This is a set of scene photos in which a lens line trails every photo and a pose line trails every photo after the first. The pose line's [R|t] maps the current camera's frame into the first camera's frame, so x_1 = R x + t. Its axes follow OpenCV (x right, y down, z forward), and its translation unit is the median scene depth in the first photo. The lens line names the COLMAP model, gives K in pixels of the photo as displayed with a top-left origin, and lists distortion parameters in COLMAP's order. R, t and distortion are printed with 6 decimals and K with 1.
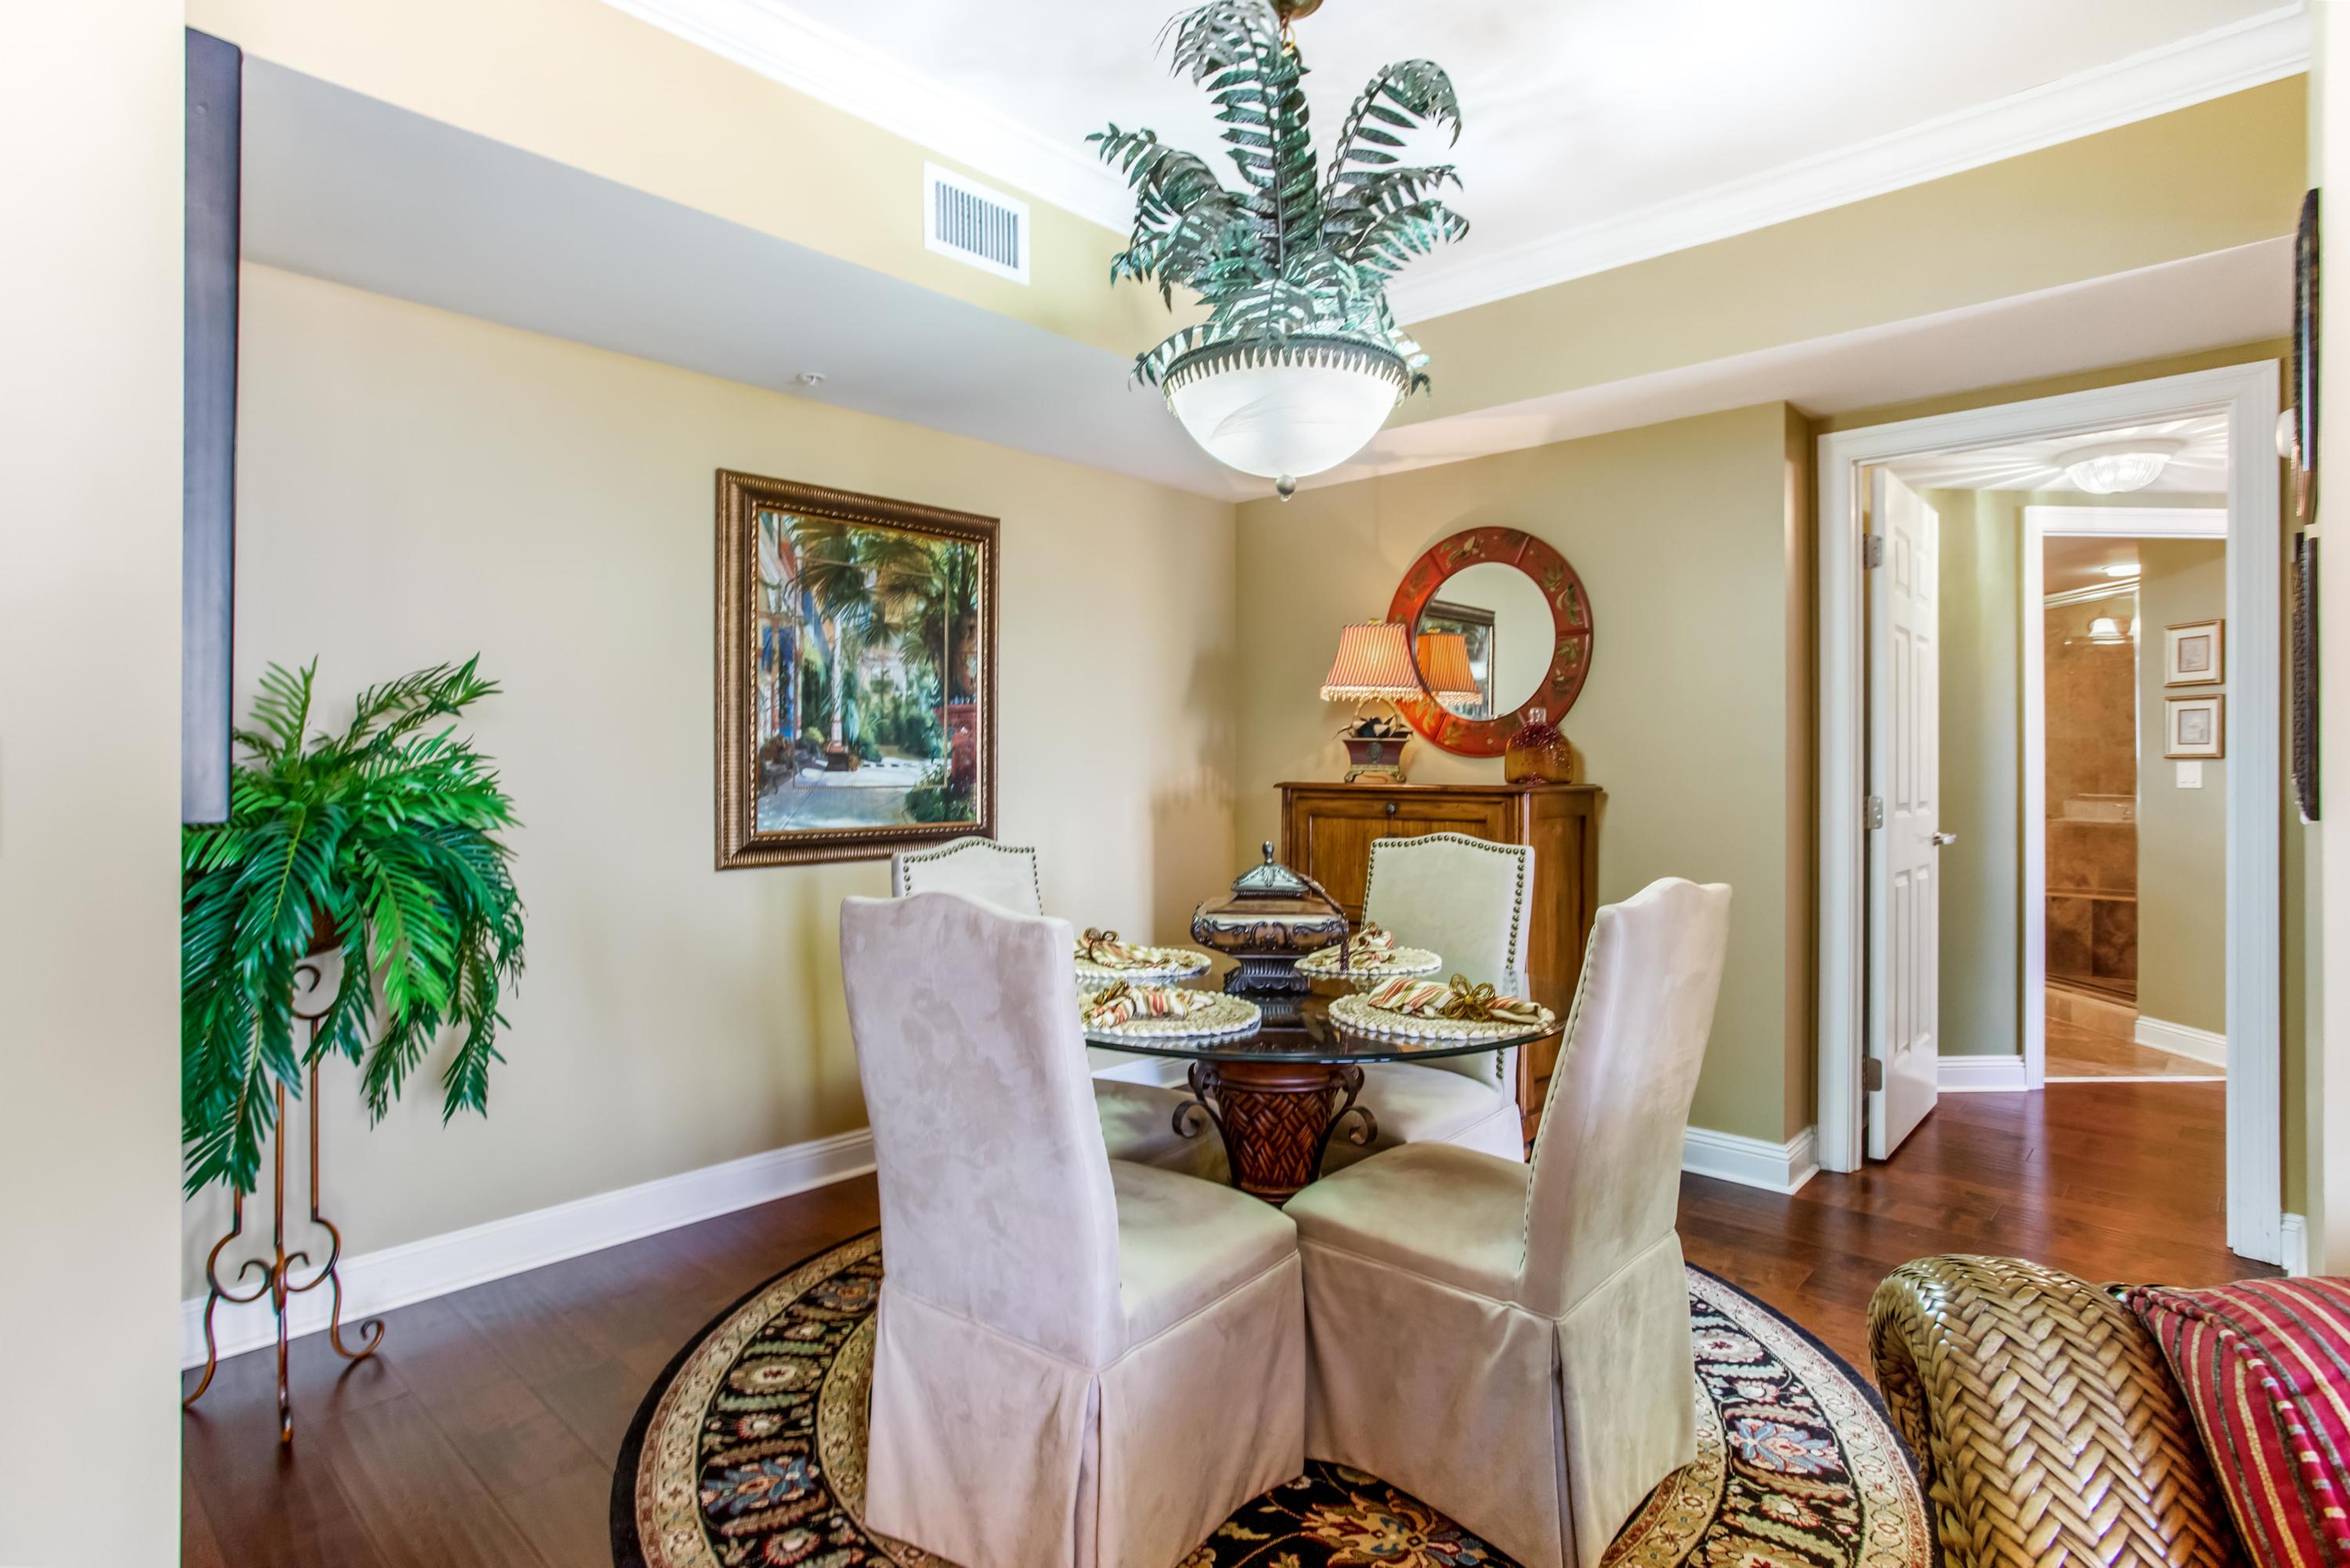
lens RADIAL K [[1153.1, 0, 1157.2], [0, 1153.1, 768.2], [0, 0, 1]] dist [-0.034982, 0.004917]
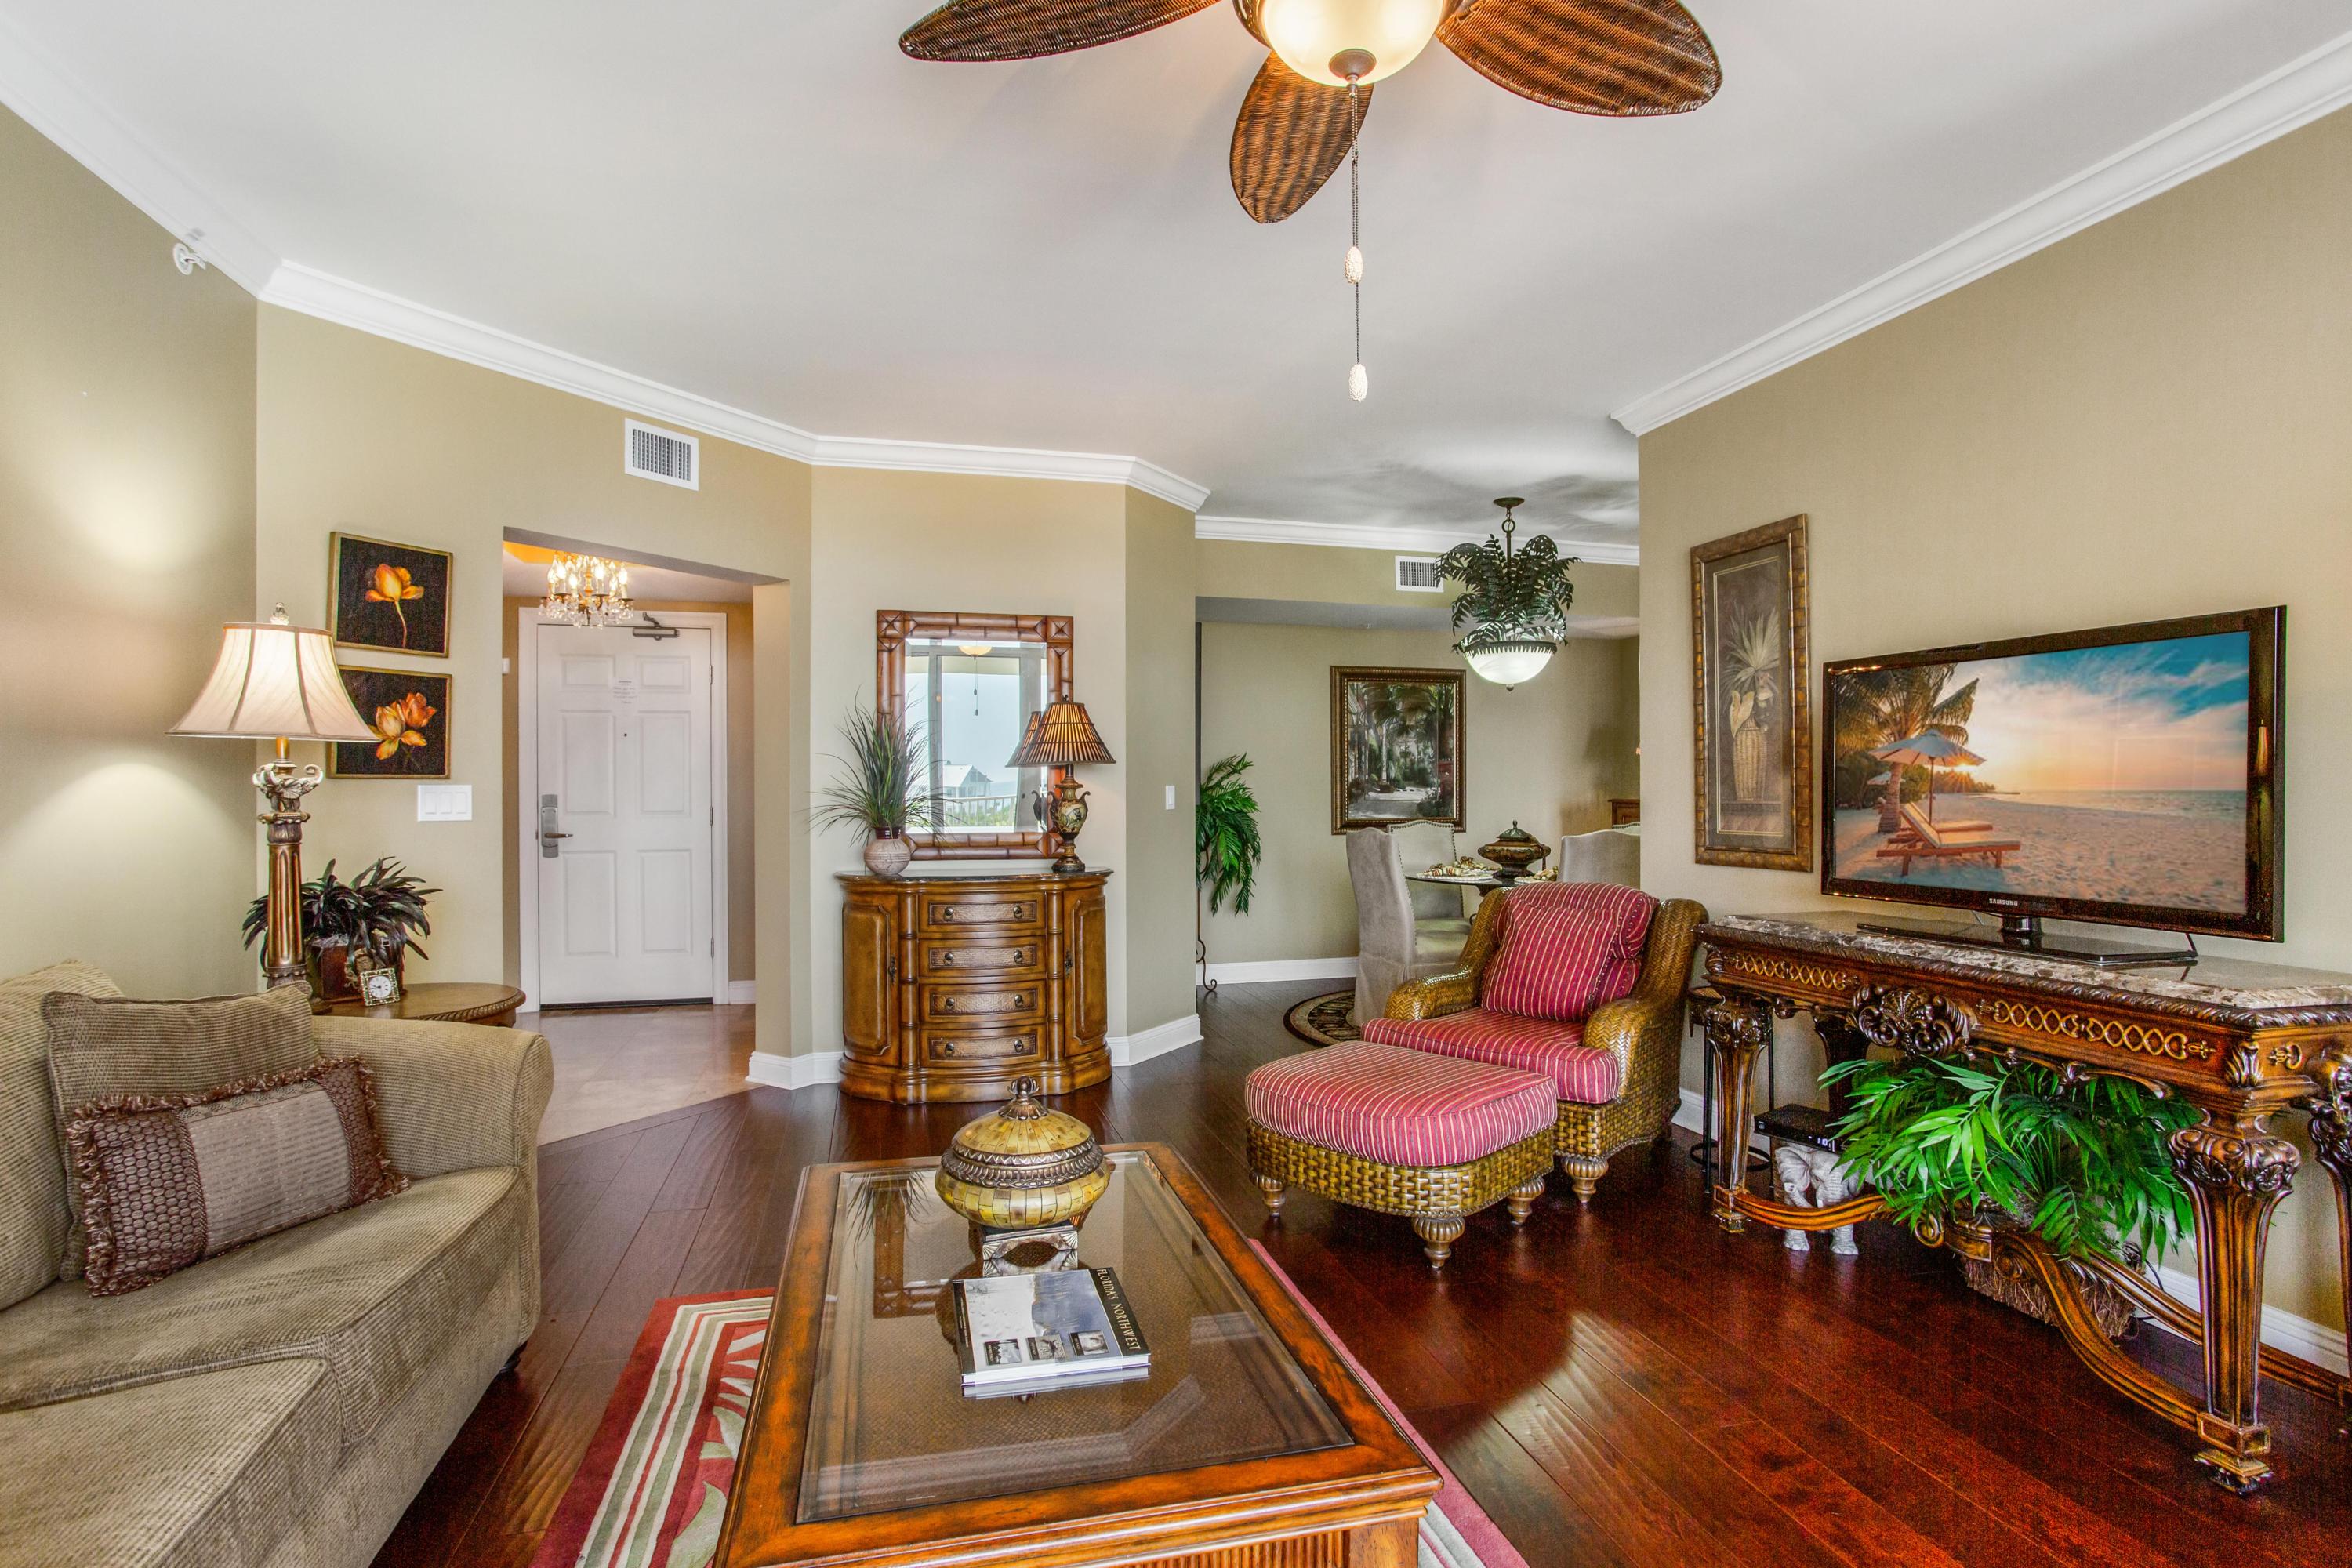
lens RADIAL K [[1154.2, 0, 1183.2], [0, 1154.2, 783.3], [0, 0, 1]] dist [-0.034982, 0.004917]
pose [[0.843773, -0.006527, -0.536661, 0.612311], [0.001879, 0.999956, -0.009206, 0.003401], [0.536698, 0.006759, 0.843748, -1.133812]]
